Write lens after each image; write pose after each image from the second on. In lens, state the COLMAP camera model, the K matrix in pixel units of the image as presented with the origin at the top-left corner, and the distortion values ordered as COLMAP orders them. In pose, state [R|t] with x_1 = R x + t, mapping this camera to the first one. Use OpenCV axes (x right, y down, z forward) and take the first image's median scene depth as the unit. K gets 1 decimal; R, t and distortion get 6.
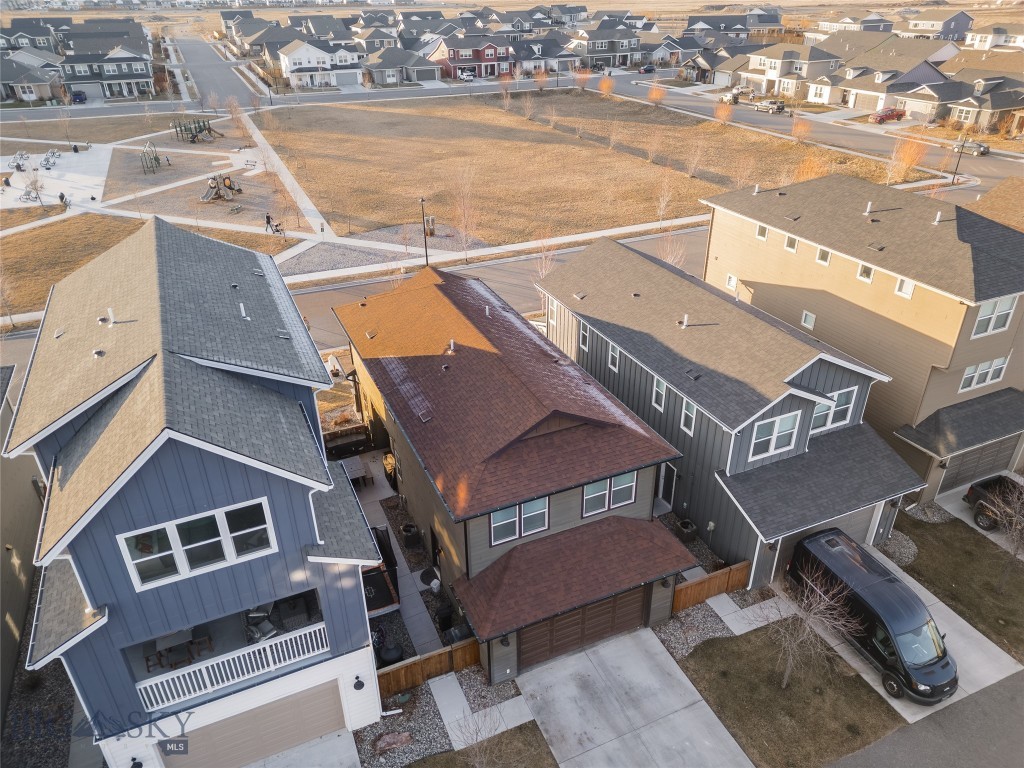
lens RADIAL K [[710.3, 0, 512.0], [0, 710.3, 384.0], [0, 0, 1]] dist [0.057794, -0.046842]
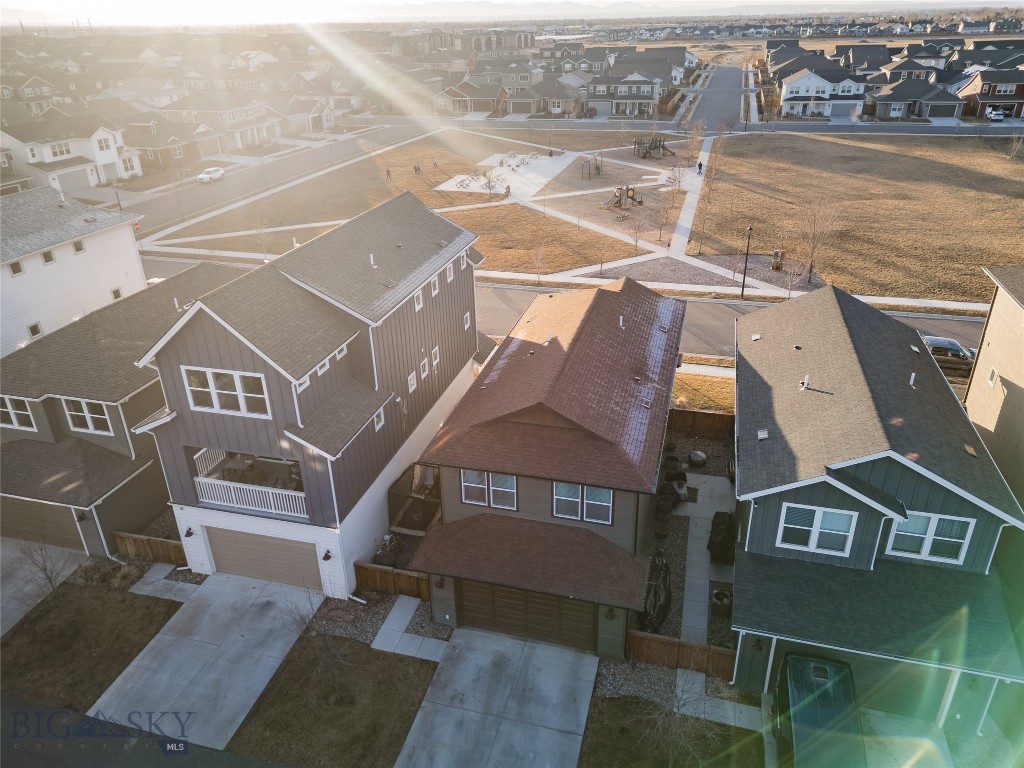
lens RADIAL K [[734.7, 0, 518.2], [0, 734.7, 385.1], [0, 0, 1]] dist [0.066053, -0.063590]
pose [[0.772798, 0.276318, -0.571342, 0.226293], [-0.301511, 0.952011, 0.052597, -0.012366], [0.558457, 0.131619, 0.819025, 0.026610]]
